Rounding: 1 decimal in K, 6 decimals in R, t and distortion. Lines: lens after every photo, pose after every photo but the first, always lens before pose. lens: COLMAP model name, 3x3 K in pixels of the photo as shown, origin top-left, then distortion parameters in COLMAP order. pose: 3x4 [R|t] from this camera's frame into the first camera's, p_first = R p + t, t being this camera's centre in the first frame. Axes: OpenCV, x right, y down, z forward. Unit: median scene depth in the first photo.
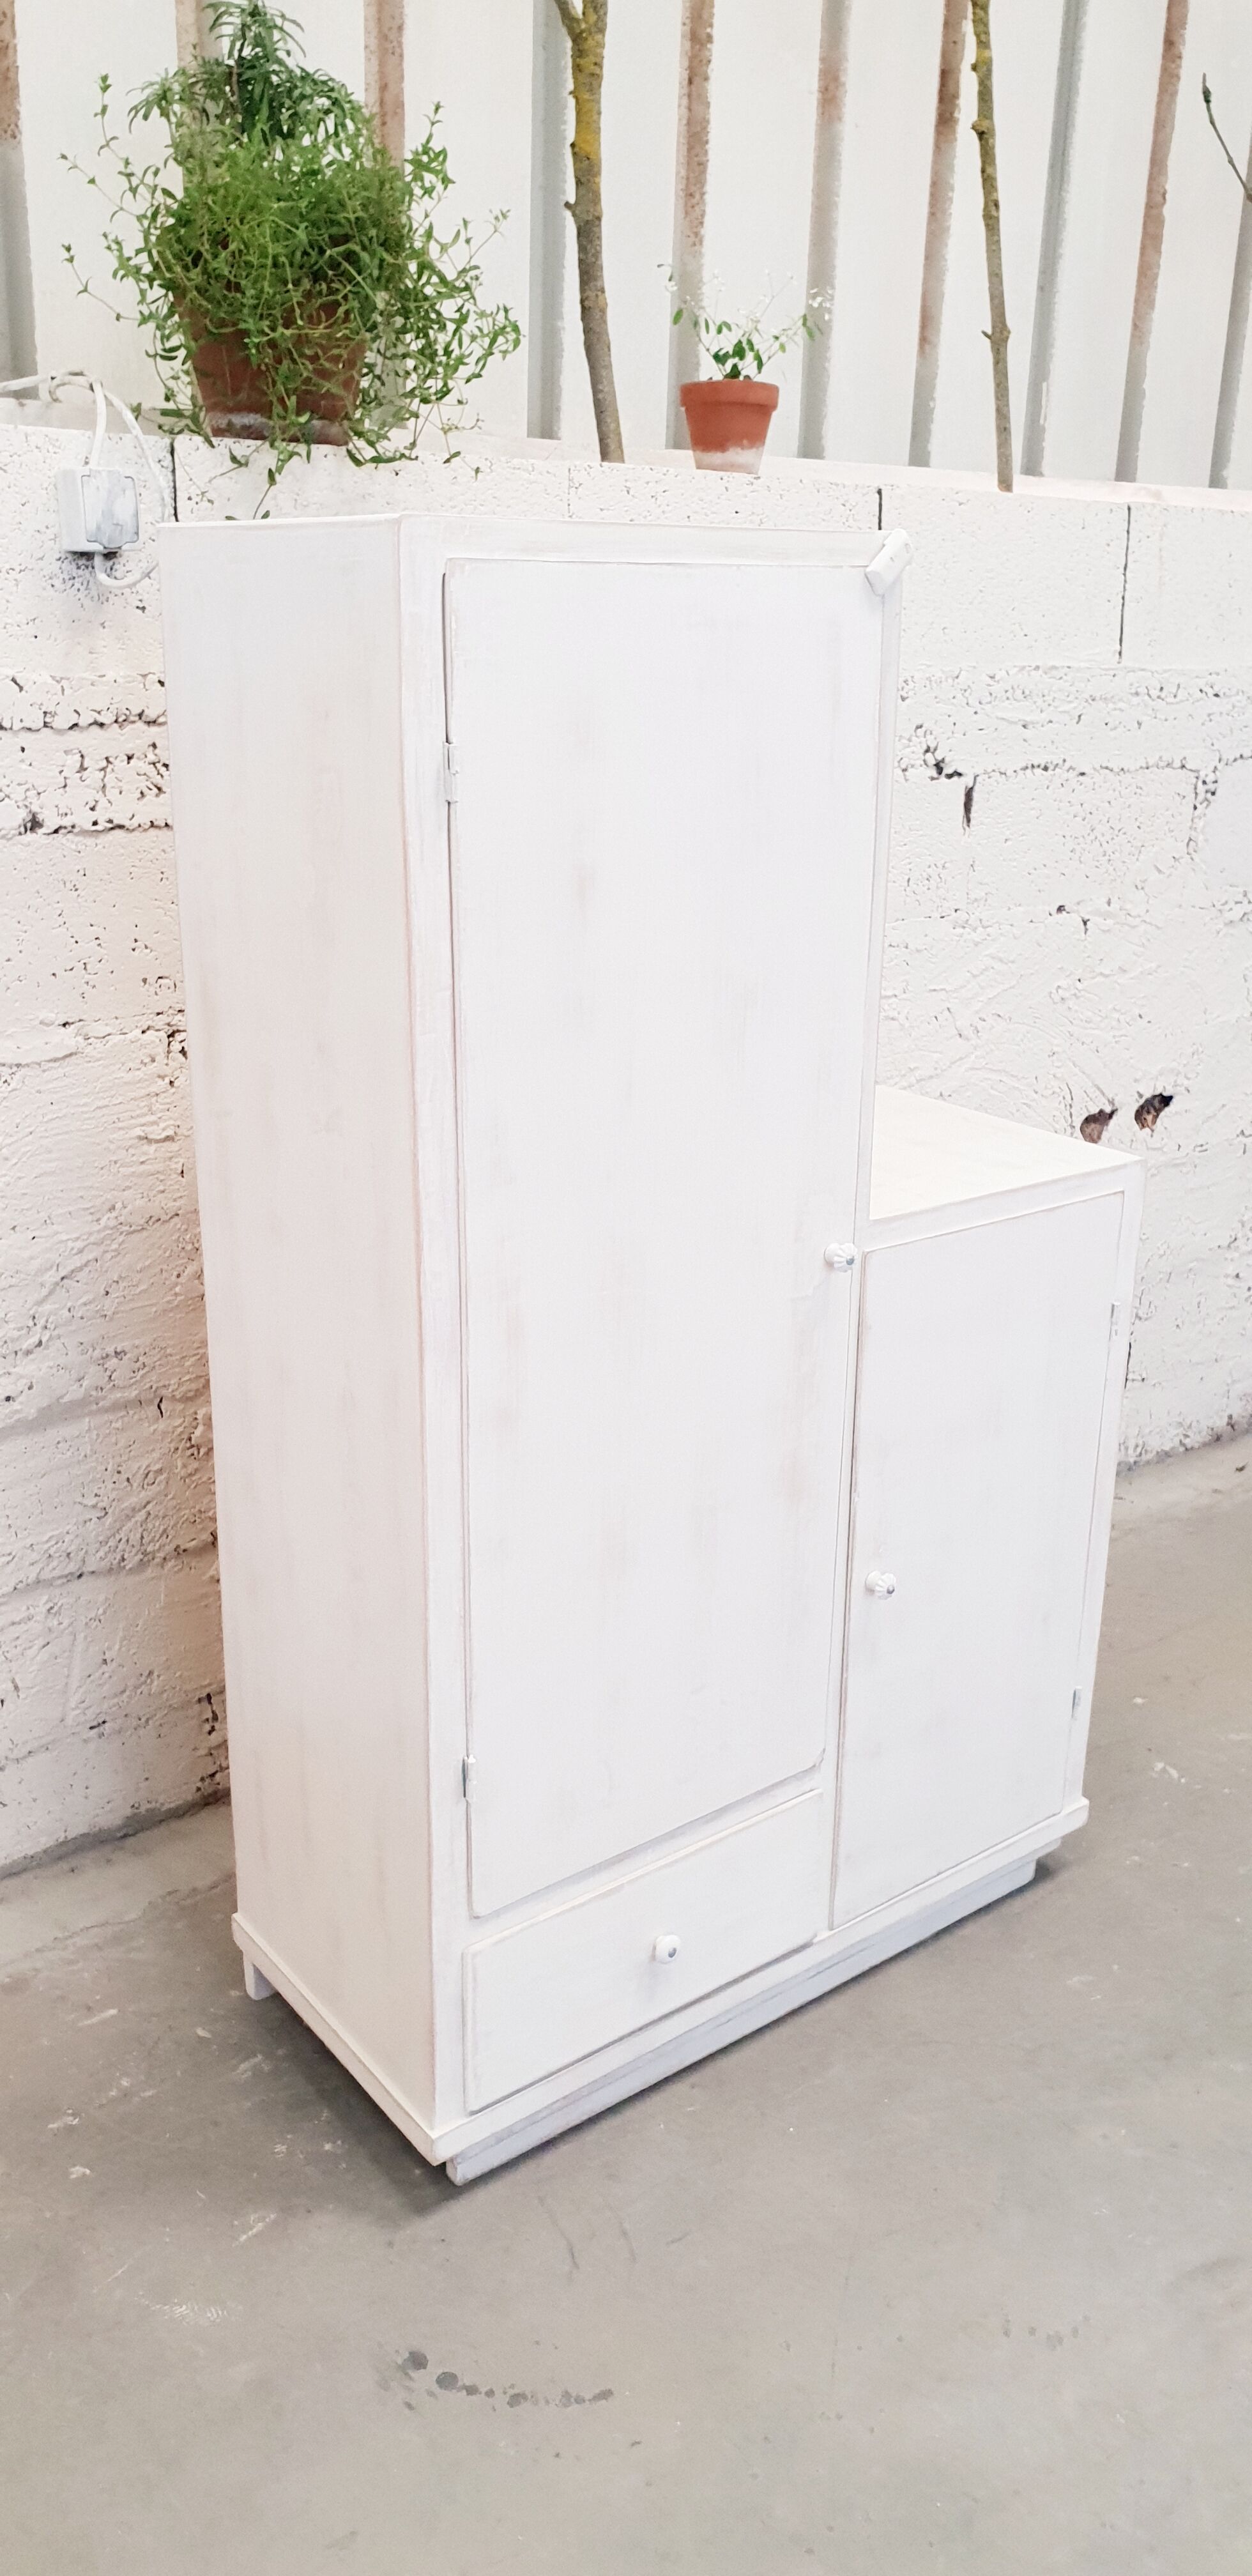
lens RADIAL K [[2032.3, 0, 640.5], [0, 2032.3, 1293.8], [0, 0, 1]] dist [0.025449, -0.022607]
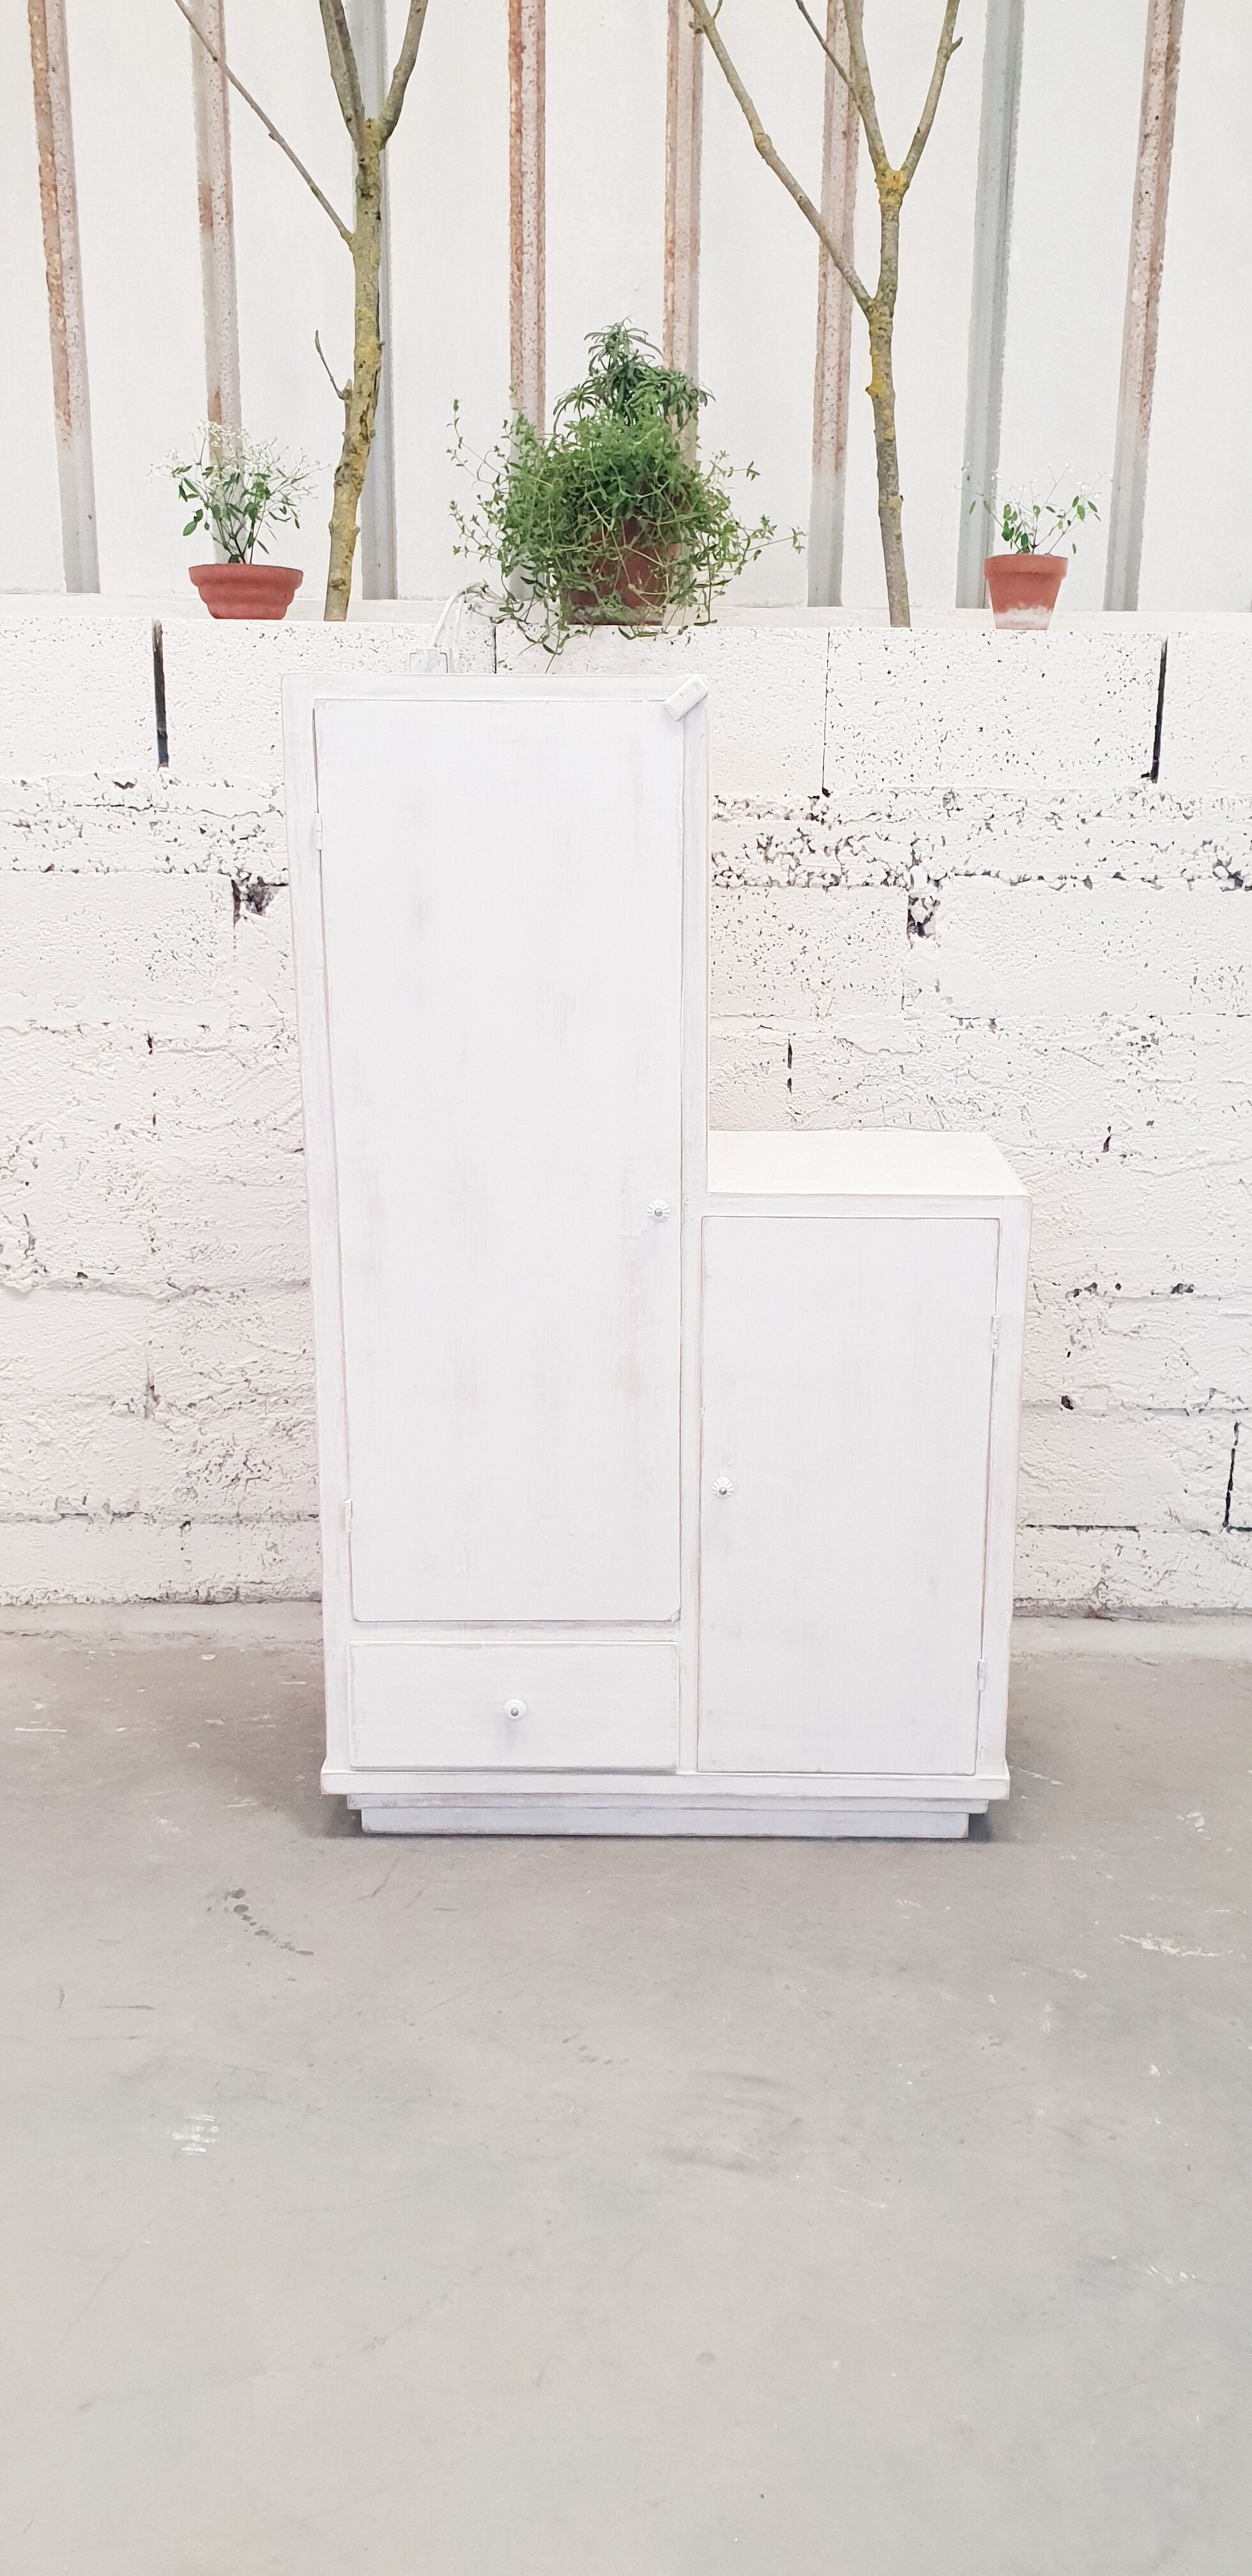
lens RADIAL K [[2032.3, 0, 647.5], [0, 2032.3, 1279.1], [0, 0, 1]] dist [0.025449, -0.022607]
pose [[0.778405, 0.150543, -0.609445, 0.803734], [-0.198161, 0.980108, -0.010996, 0.036954], [0.595666, 0.129328, 0.792752, -0.042849]]
